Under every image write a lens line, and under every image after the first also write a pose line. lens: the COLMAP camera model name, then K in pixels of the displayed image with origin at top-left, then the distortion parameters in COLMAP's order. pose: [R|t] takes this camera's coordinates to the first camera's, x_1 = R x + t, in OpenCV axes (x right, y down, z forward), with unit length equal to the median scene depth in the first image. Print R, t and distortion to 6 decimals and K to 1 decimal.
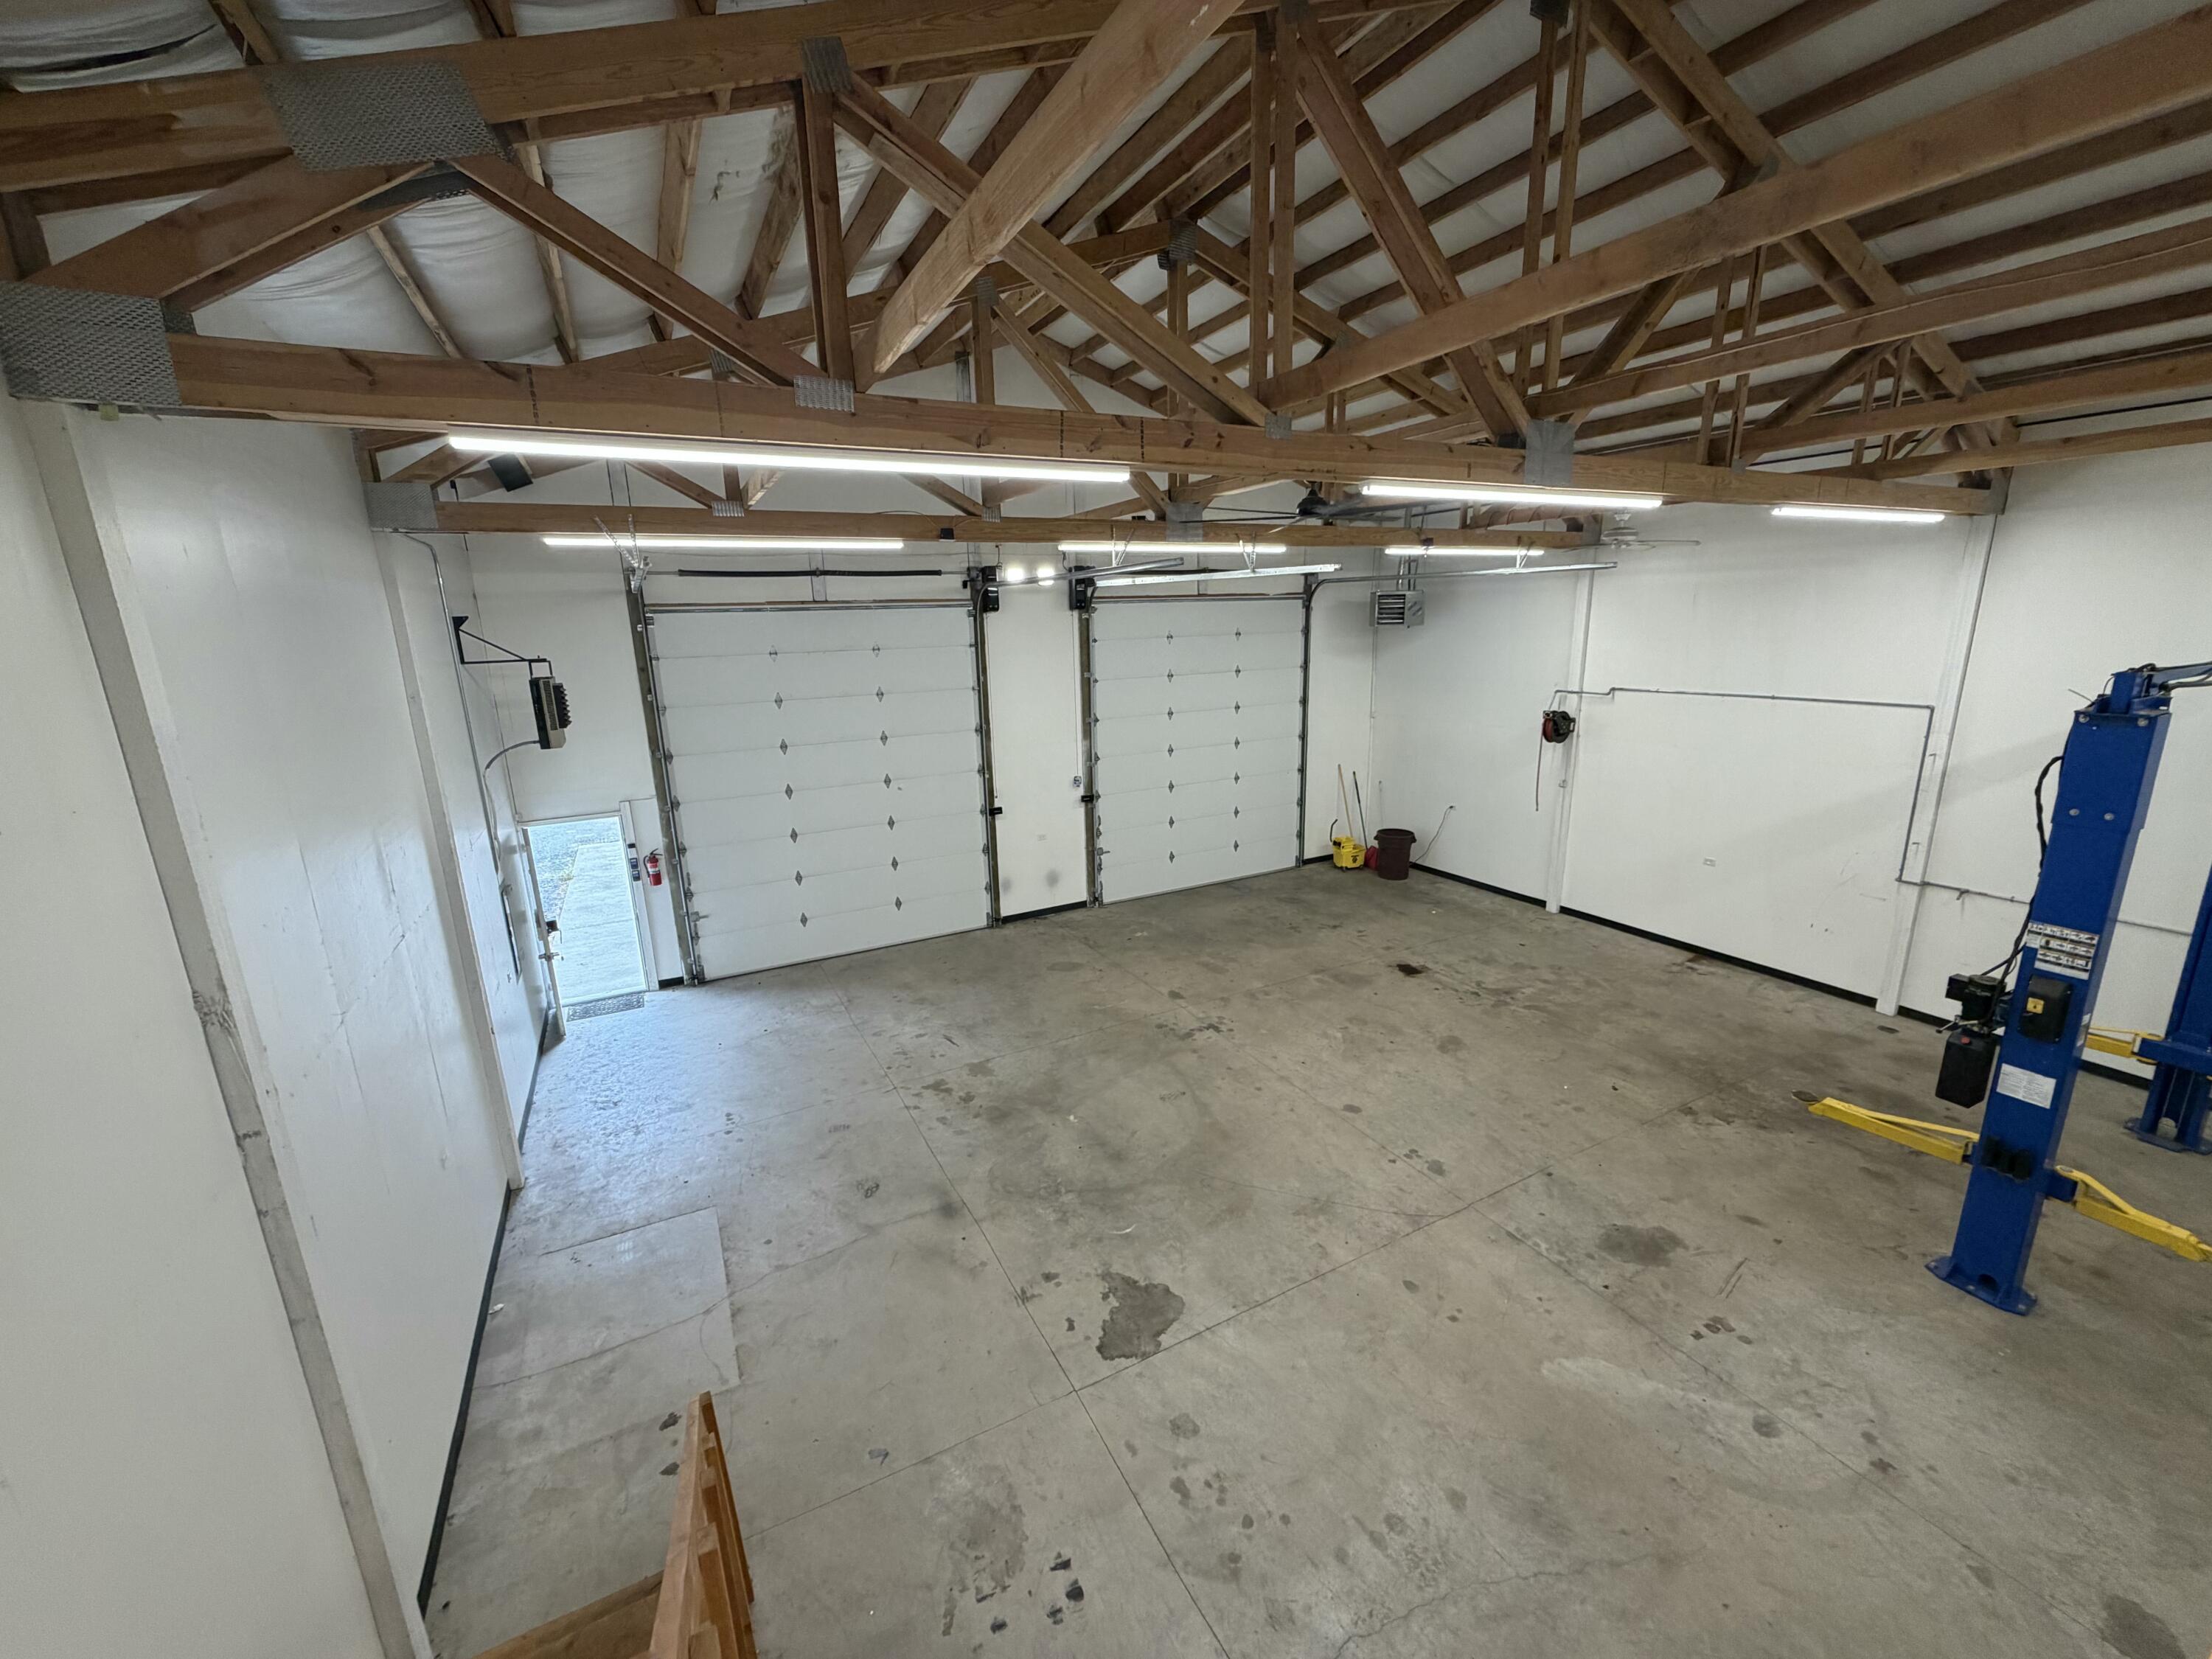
lens RADIAL K [[879.7, 0, 1105.9], [0, 879.7, 831.2], [0, 0, 1]] dist [0.006216, -0.000056]
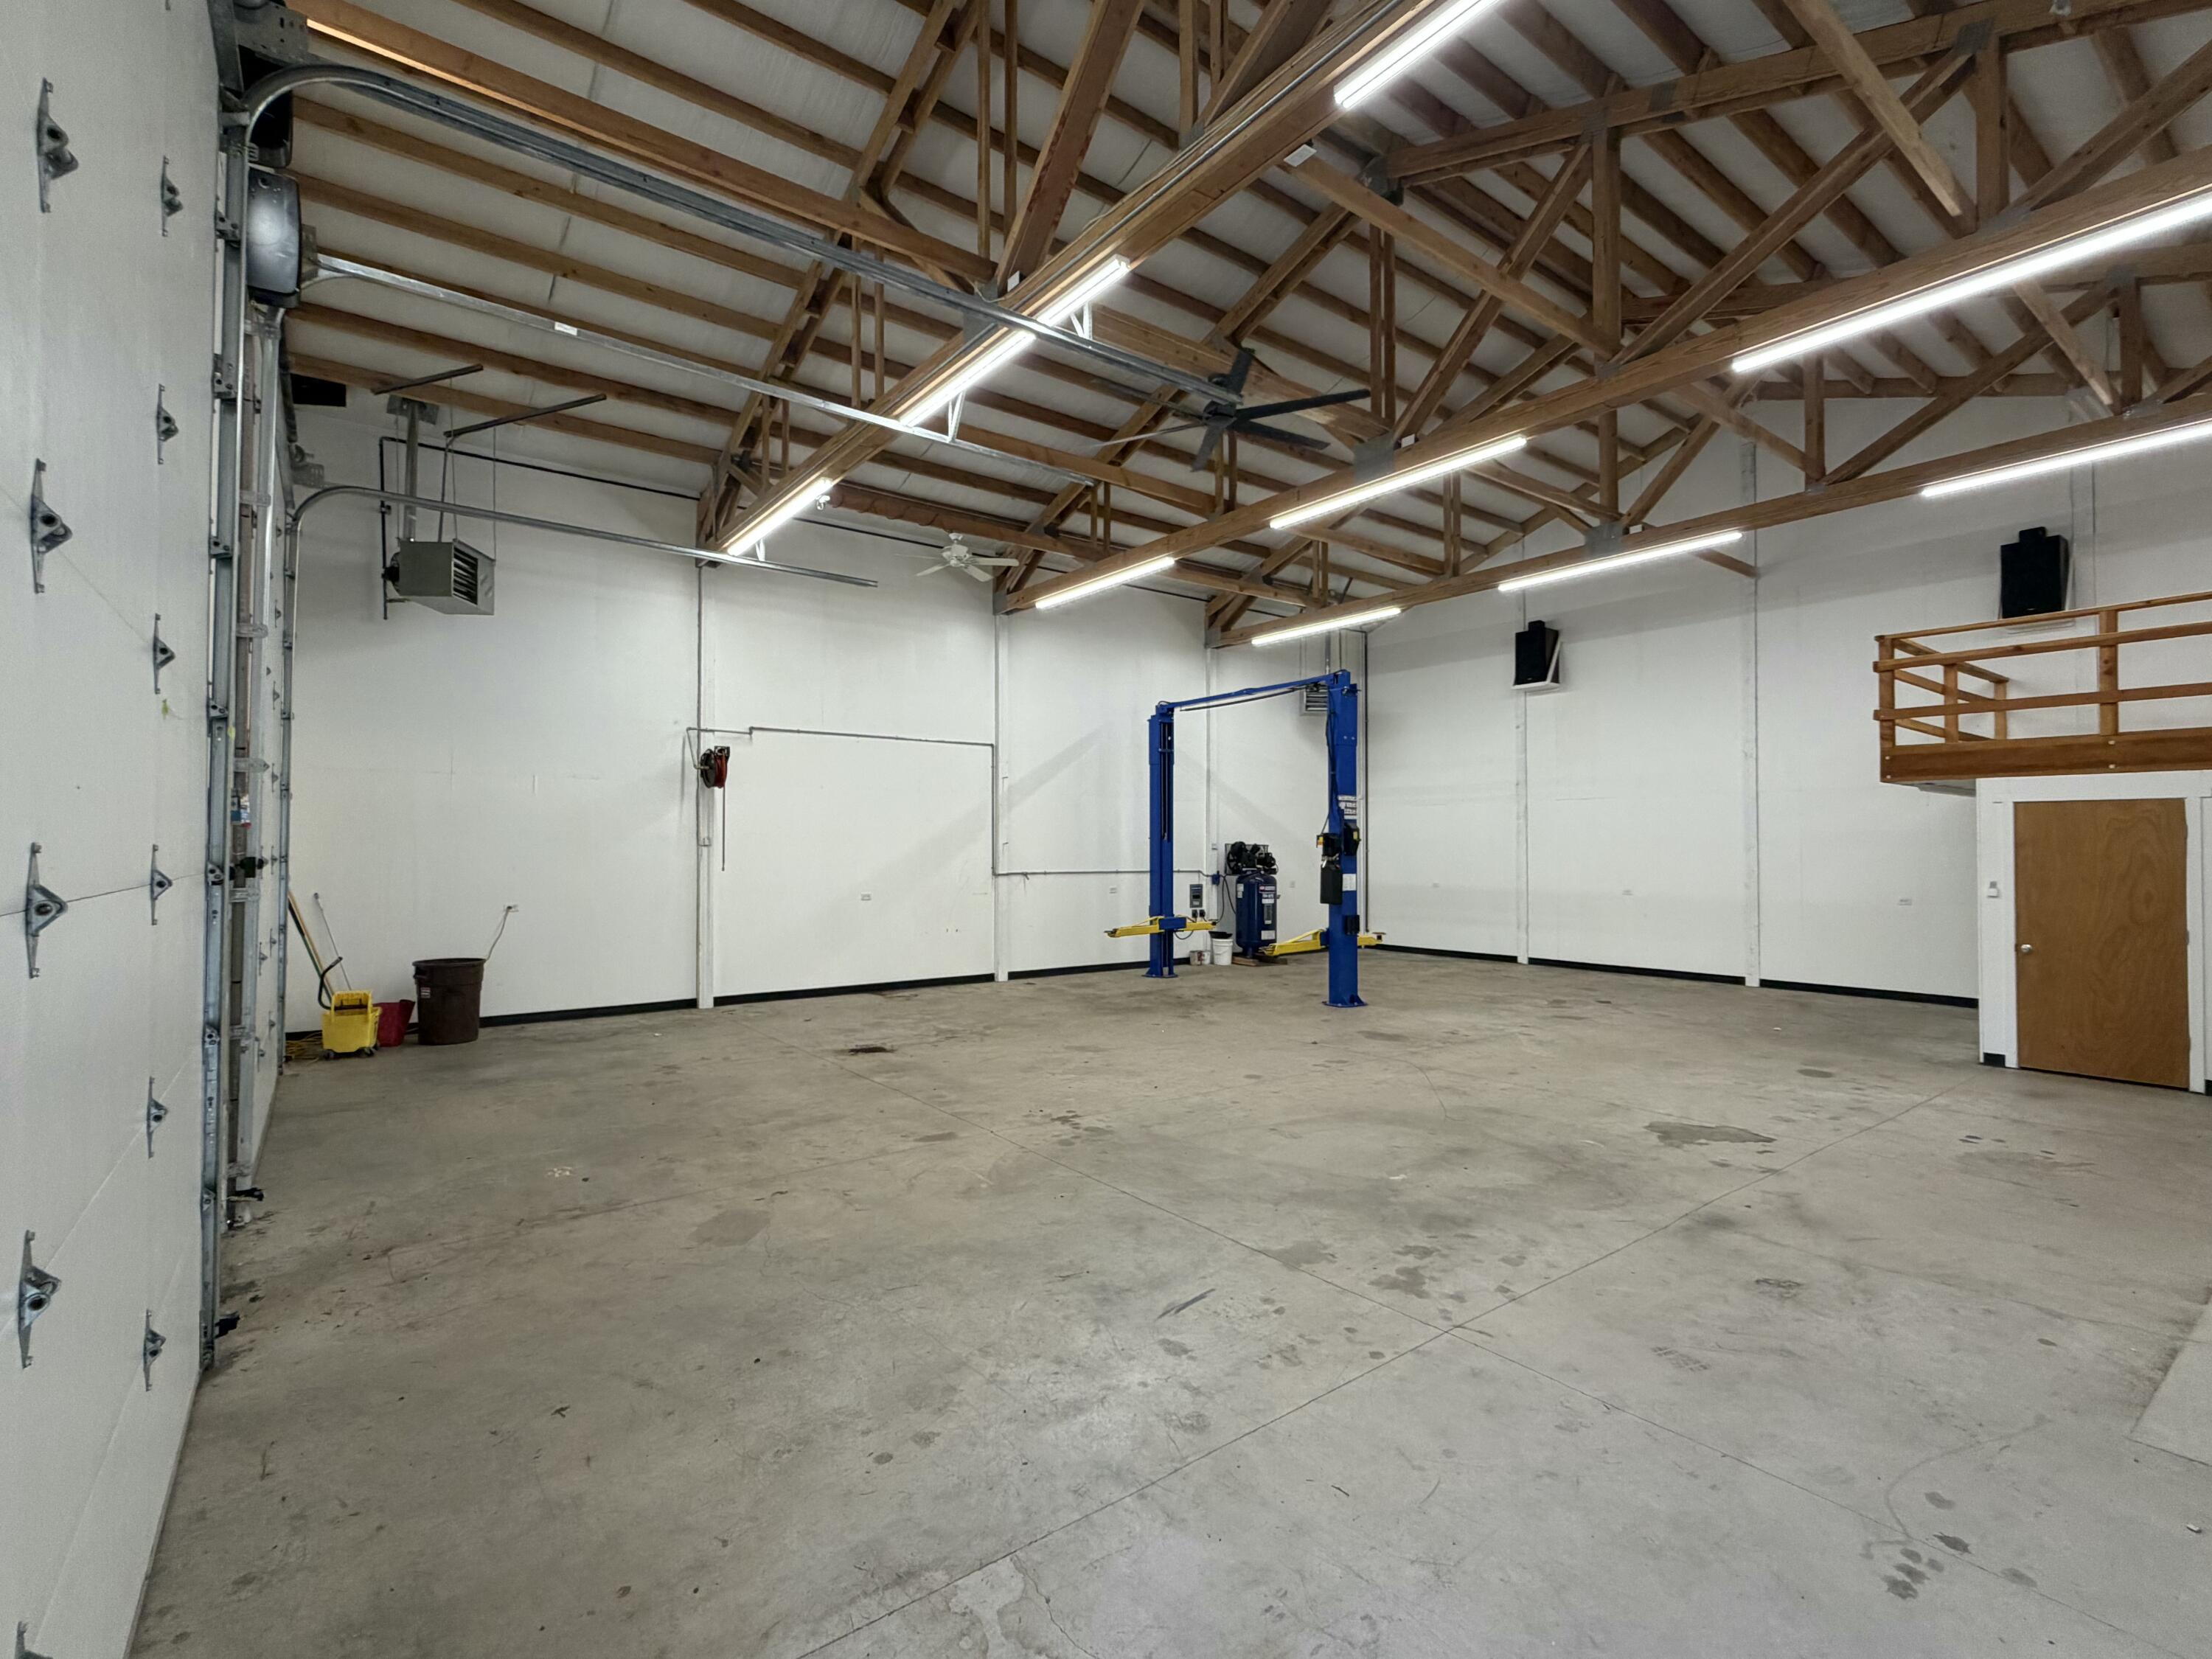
lens RADIAL K [[1014.3, 0, 1102.6], [0, 1014.3, 823.9], [0, 0, 1]] dist [-0.002746, 0.000763]
pose [[-0.156454, 0.050133, 0.986412, -0.528024], [0.236795, 0.971488, -0.011817, 0.031318], [-0.958880, 0.231729, -0.163865, 0.920084]]
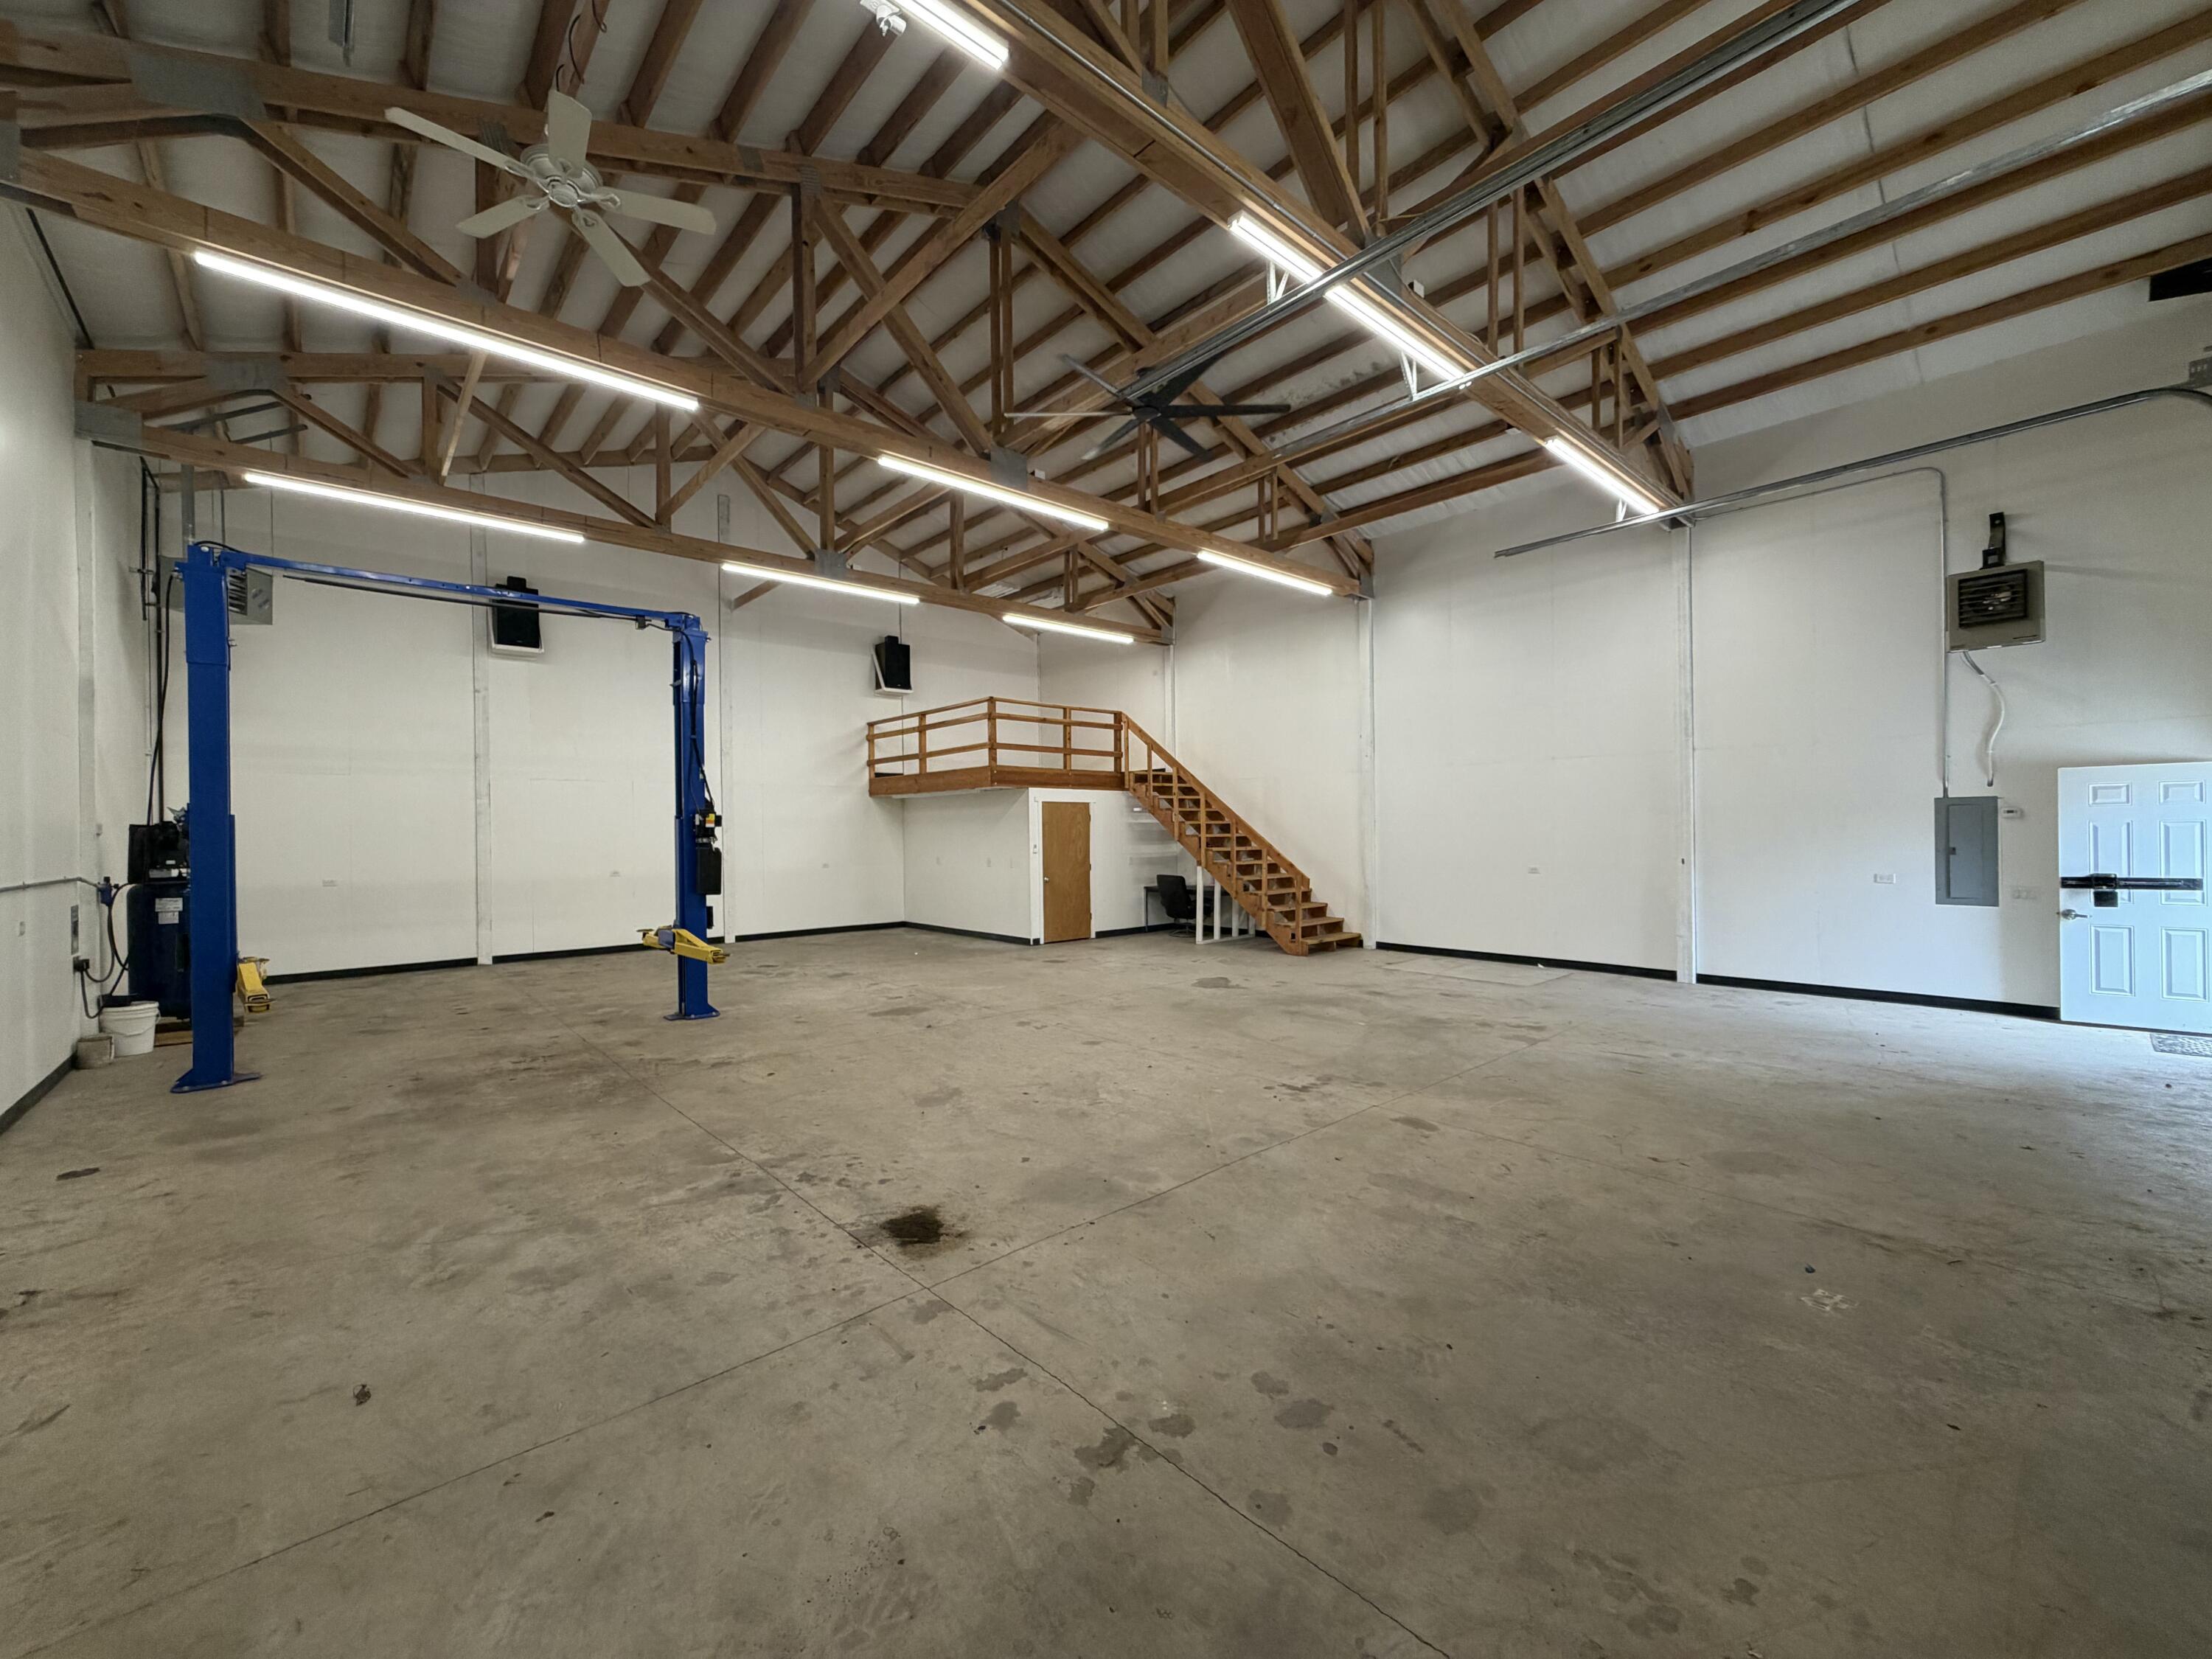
lens RADIAL K [[879.7, 0, 1100.7], [0, 879.7, 843.2], [0, 0, 1]] dist [0.006216, -0.000056]
pose [[-0.970408, 0.040265, -0.238091, 0.353601], [-0.021644, 0.967526, 0.251842, -0.089072], [0.240499, 0.249542, -0.938024, 1.332208]]
